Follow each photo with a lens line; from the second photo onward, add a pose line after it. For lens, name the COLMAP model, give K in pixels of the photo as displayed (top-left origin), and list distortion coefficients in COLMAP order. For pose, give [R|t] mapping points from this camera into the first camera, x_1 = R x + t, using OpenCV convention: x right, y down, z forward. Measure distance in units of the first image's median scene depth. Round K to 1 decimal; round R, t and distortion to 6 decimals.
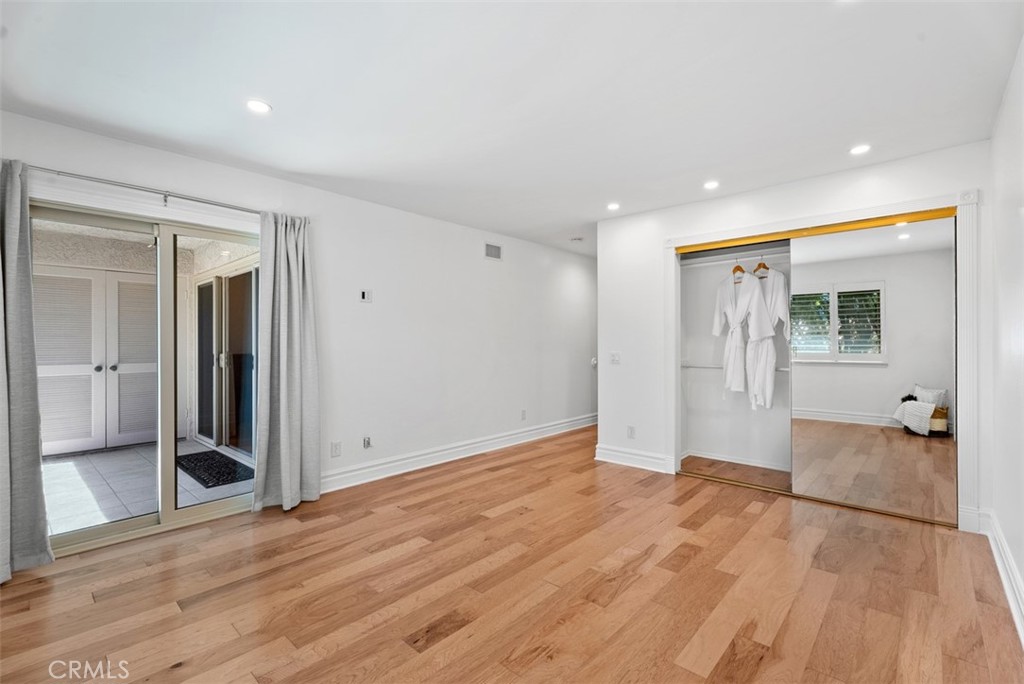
lens RADIAL K [[461.7, 0, 512.0], [0, 461.7, 342.0], [0, 0, 1]] dist [0.000804, 0.000299]
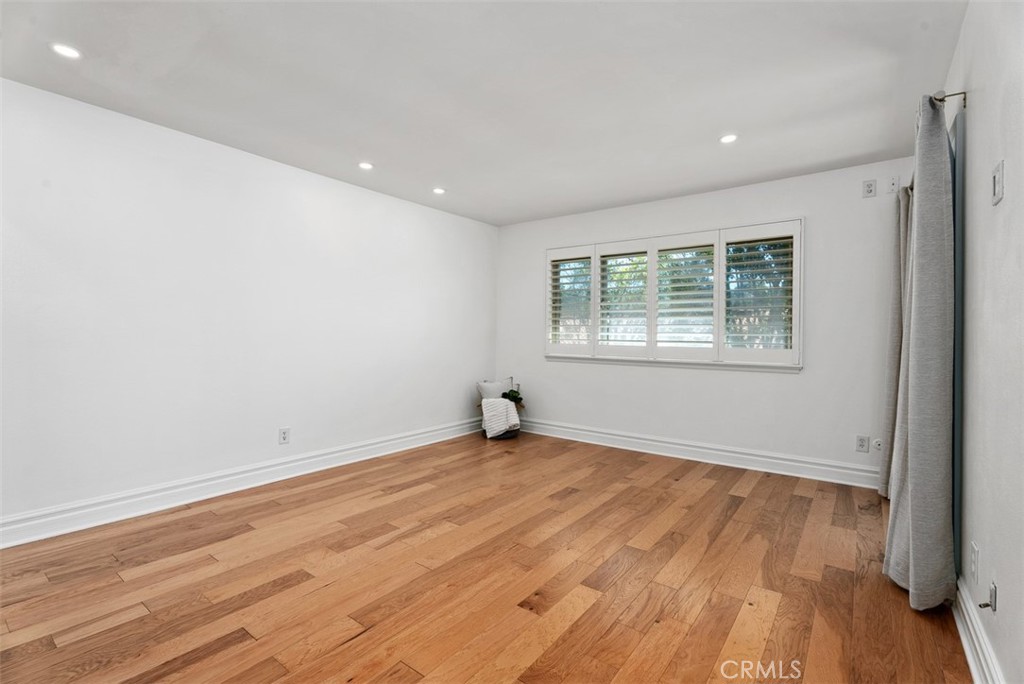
lens RADIAL K [[461.7, 0, 512.0], [0, 461.7, 342.0], [0, 0, 1]] dist [0.000804, 0.000299]
pose [[-0.996681, -0.002535, -0.081366, 0.127300], [-0.003740, 0.999885, 0.014668, 0.027399], [0.081320, 0.014923, -0.996576, 1.955765]]
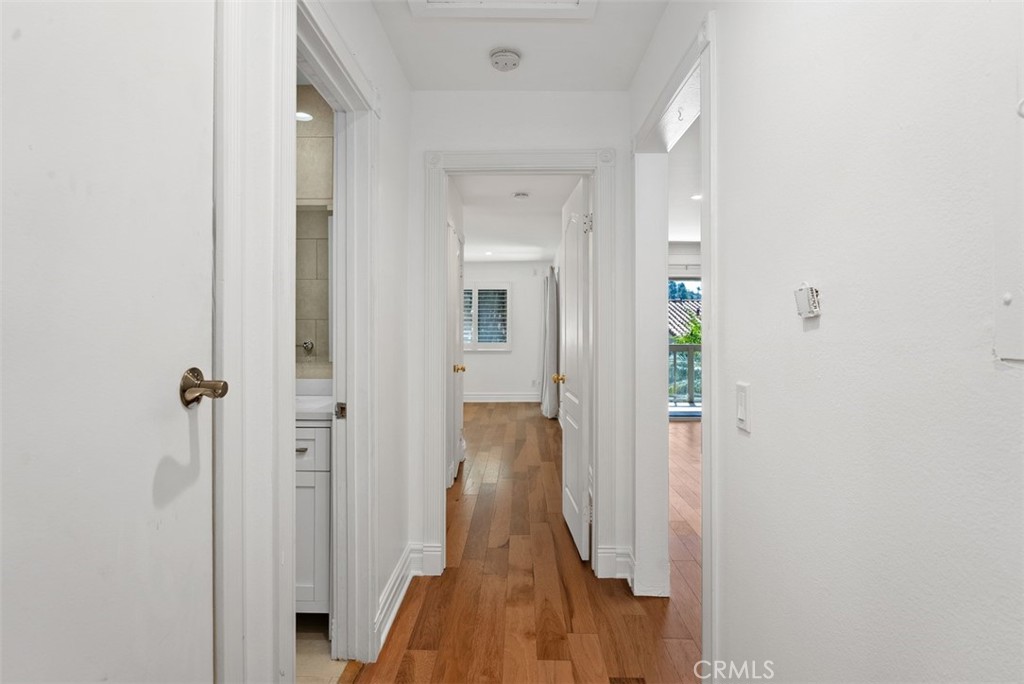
lens RADIAL K [[555.5, 0, 512.0], [0, 555.5, 342.0], [0, 0, 1]] dist [0.000130, 0.000000]
pose [[-0.753901, -0.002161, -0.656985, 1.386720], [-0.005300, 0.999982, 0.002792, 0.048200], [0.656967, 0.005587, -0.753899, 3.241821]]
